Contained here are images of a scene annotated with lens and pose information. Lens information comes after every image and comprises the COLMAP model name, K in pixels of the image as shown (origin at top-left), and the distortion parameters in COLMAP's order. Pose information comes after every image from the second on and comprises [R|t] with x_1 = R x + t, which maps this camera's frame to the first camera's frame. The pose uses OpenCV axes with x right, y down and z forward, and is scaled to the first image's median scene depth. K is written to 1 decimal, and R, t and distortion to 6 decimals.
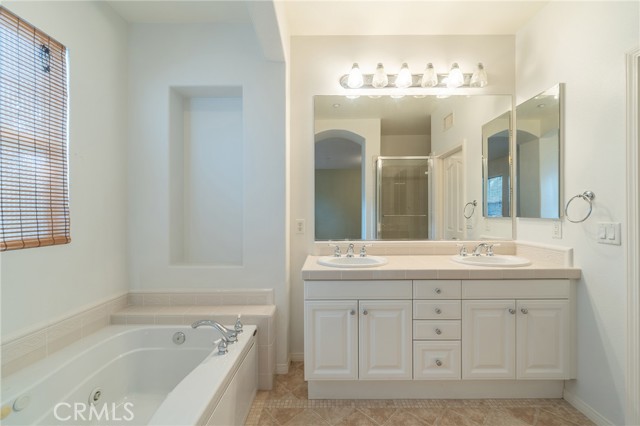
lens RADIAL K [[262.8, 0, 318.6], [0, 262.8, 210.6], [0, 0, 1]] dist [-0.001652, -0.000446]
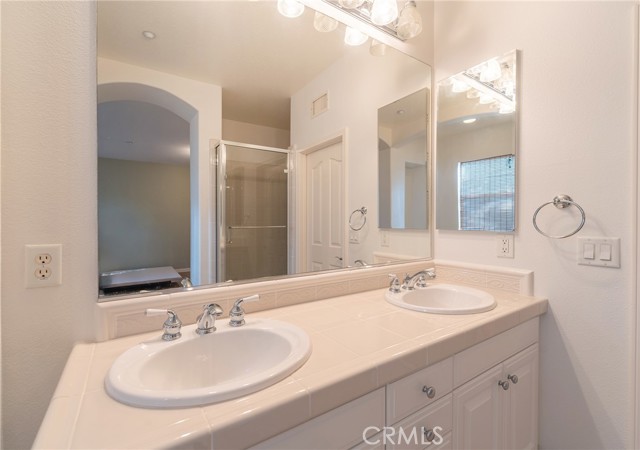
lens RADIAL K [[282.8, 0, 321.7], [0, 282.8, 223.1], [0, 0, 1]] dist [0.000269, -0.000018]
pose [[0.801599, -0.003366, 0.597853, -0.000401], [-0.004114, 0.999929, 0.011145, -0.000613], [-0.597848, -0.011393, 0.801528, 0.491820]]
